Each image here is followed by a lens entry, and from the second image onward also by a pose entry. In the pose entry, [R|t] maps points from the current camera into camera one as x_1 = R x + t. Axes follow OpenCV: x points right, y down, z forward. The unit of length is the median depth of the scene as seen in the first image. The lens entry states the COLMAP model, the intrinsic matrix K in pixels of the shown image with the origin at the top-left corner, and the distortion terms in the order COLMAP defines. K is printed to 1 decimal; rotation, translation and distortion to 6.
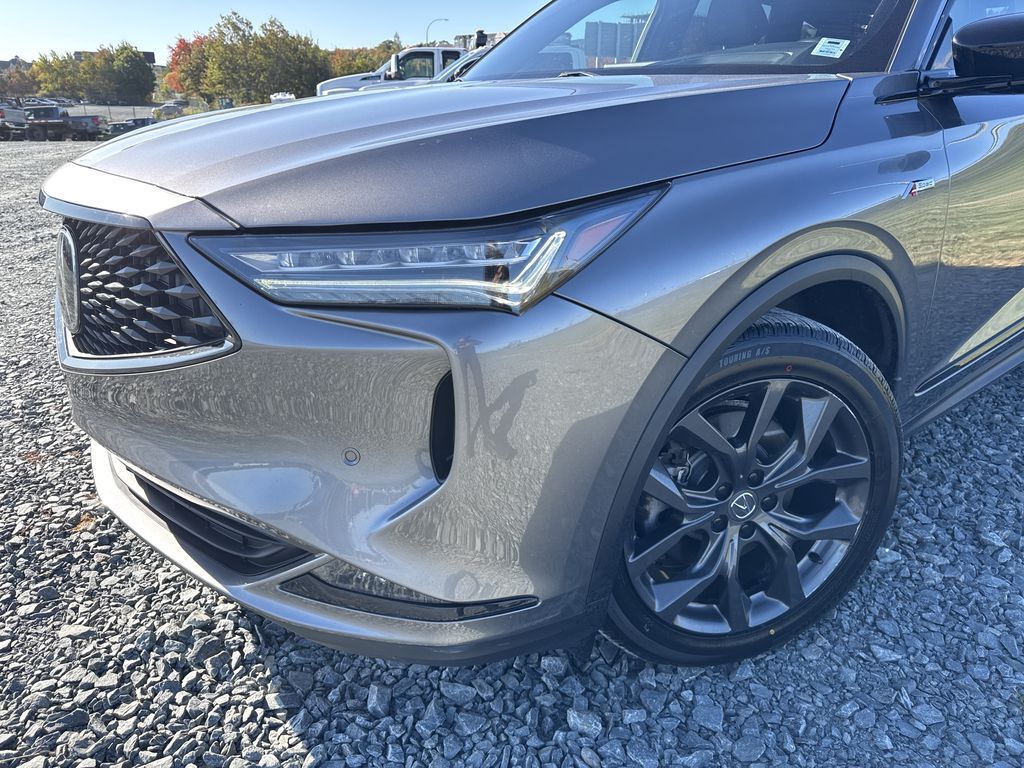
lens RADIAL K [[698.7, 0, 509.7], [0, 698.7, 366.9], [0, 0, 1]] dist [0.012936, -0.017690]
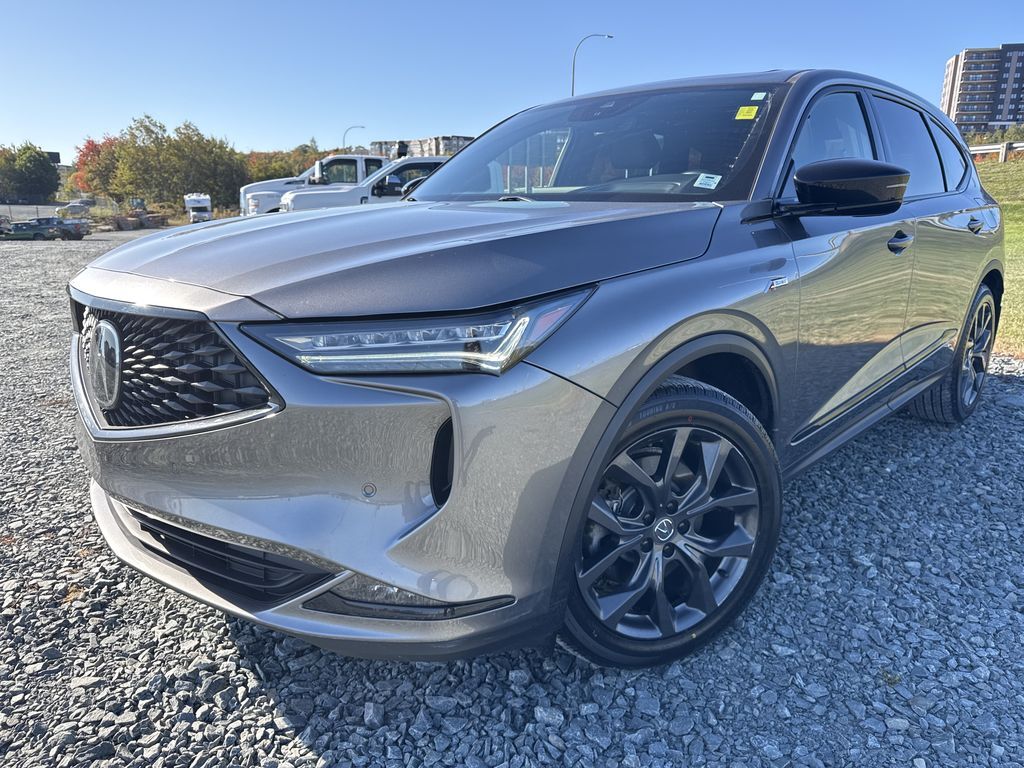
lens RADIAL K [[698.7, 0, 509.7], [0, 698.7, 366.9], [0, 0, 1]] dist [0.012936, -0.017690]
pose [[0.993328, -0.019992, 0.113576, -0.081065], [0.034901, 0.990790, -0.130835, 0.059450], [-0.109915, 0.133926, 0.984877, -0.251249]]
